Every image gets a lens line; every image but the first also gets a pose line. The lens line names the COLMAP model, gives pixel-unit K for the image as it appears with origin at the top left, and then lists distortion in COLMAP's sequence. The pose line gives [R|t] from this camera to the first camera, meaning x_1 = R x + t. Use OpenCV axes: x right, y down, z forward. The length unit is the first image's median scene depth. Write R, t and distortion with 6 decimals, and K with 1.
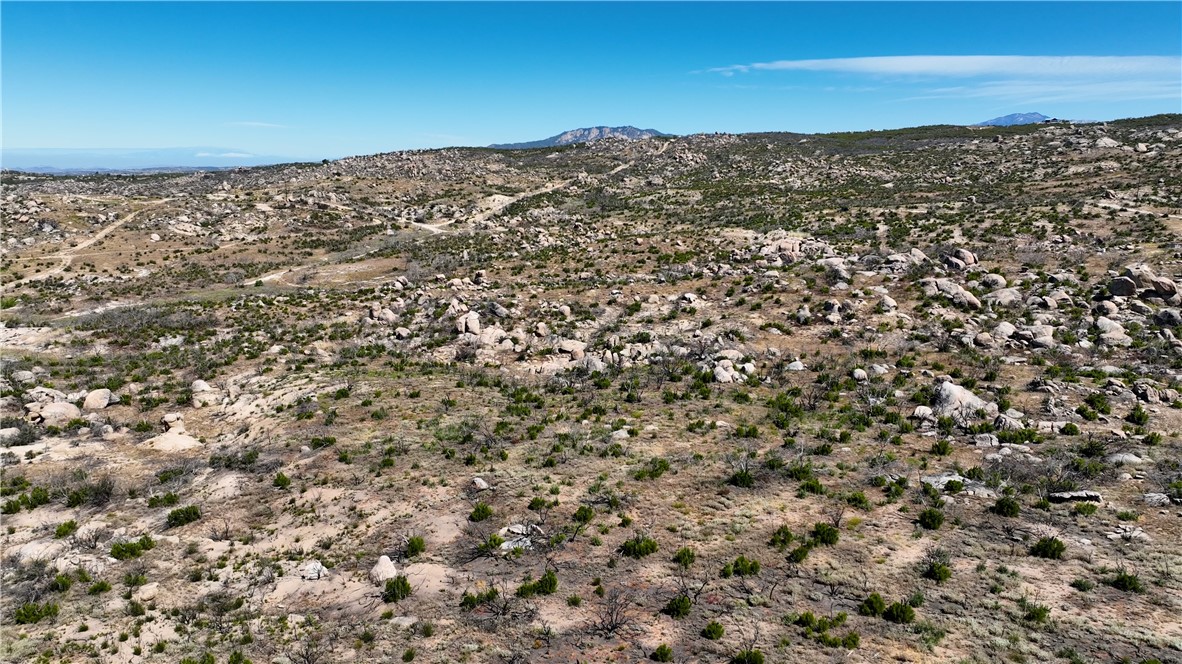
lens RADIAL K [[832.5, 0, 590.9], [0, 832.5, 332.4], [0, 0, 1]] dist [0.001903, 0.005810]
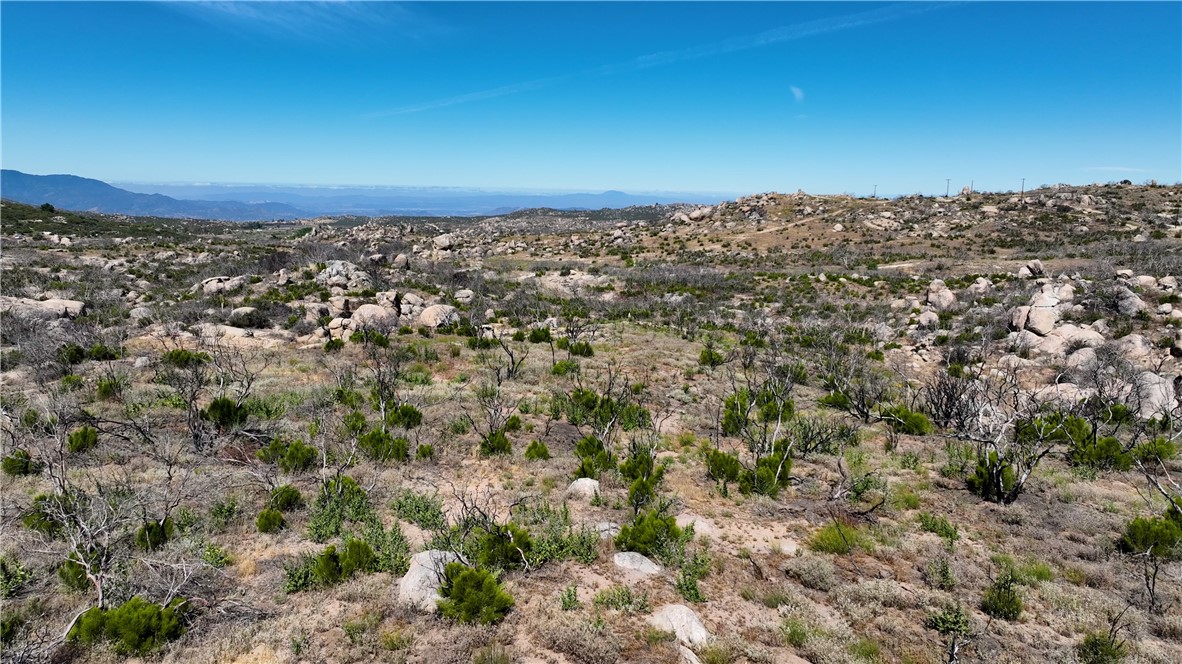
lens RADIAL K [[832.5, 0, 594.8], [0, 832.5, 339.1], [0, 0, 1]] dist [0.001903, 0.005810]
pose [[0.605408, 0.138828, -0.783714, 0.045081], [-0.173534, 0.984005, 0.040255, 0.014593], [0.776767, 0.111631, 0.619816, 0.217761]]
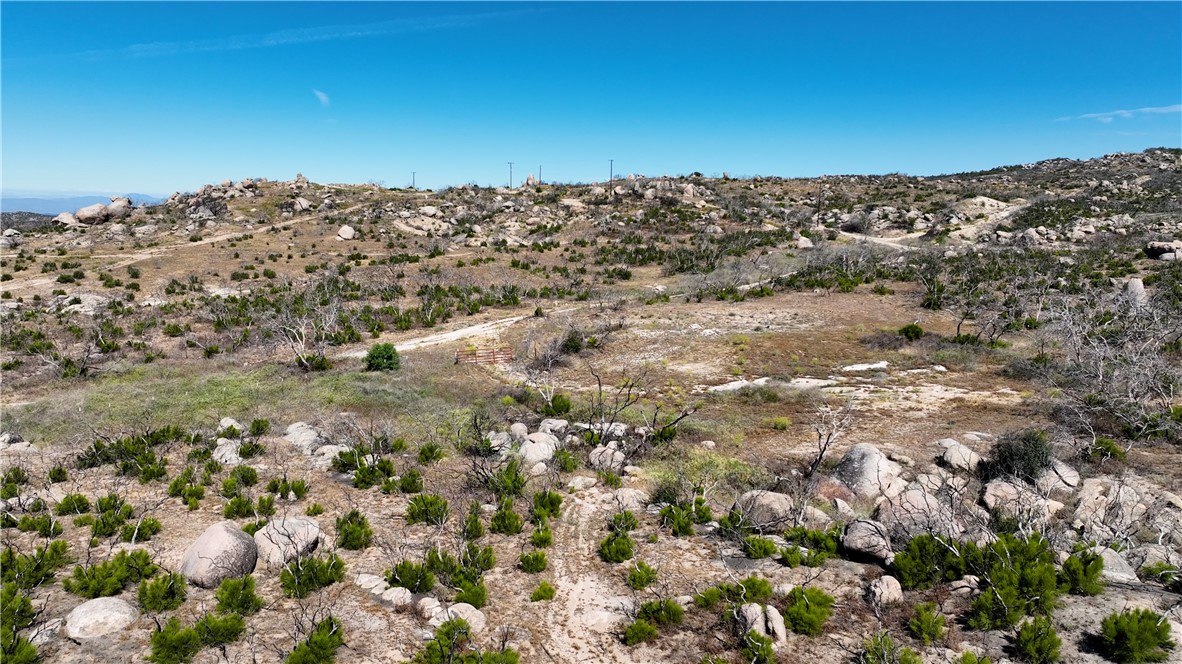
lens RADIAL K [[839.7, 0, 590.5], [0, 839.7, 331.5], [0, 0, 1]] dist [0.006321, 0.002363]
pose [[0.918253, 0.068033, -0.390106, -0.167367], [-0.092537, 0.994721, -0.044343, -0.041596], [0.385030, 0.076817, 0.919702, 0.540922]]
